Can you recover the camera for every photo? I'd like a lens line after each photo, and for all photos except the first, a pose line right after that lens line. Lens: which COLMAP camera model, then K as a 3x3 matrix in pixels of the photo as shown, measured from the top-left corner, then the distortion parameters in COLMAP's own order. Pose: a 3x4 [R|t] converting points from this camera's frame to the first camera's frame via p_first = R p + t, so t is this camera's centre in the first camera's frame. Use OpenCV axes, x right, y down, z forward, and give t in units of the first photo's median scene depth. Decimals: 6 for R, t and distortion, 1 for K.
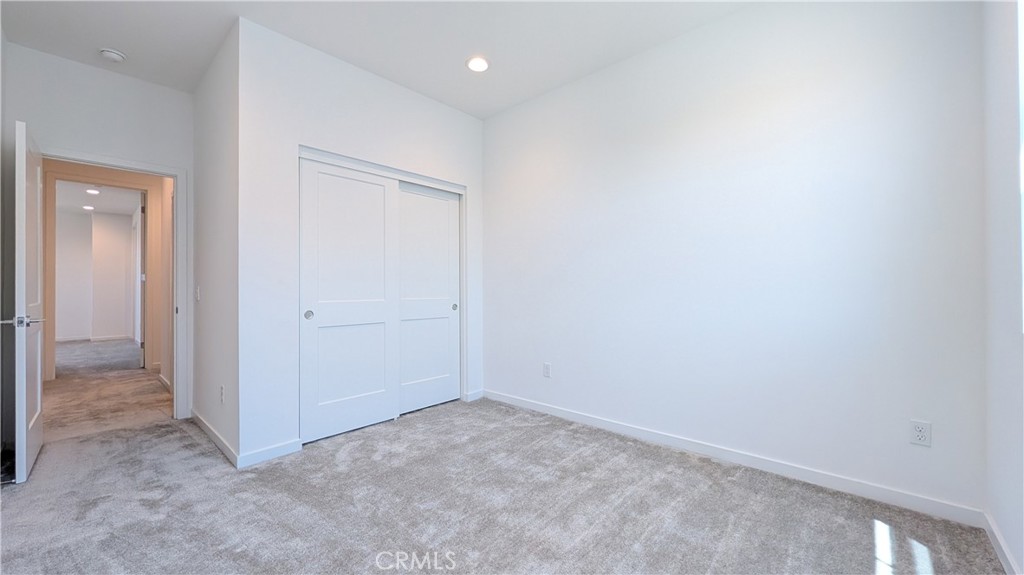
lens RADIAL K [[391.6, 0, 509.1], [0, 391.6, 285.7], [0, 0, 1]] dist [0.001836, -0.000279]
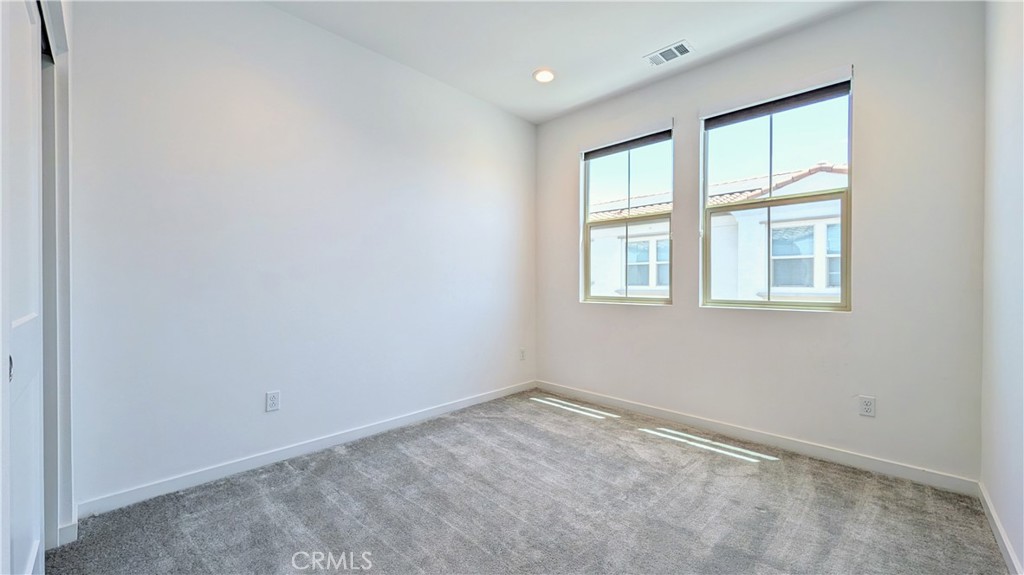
lens RADIAL K [[391.6, 0, 520.9], [0, 391.6, 286.4], [0, 0, 1]] dist [0.001836, -0.000279]
pose [[0.032906, -0.006673, 0.999436, -0.662105], [-0.010226, 0.999923, 0.007013, -0.001804], [-0.999406, -0.010451, 0.032835, 0.592040]]
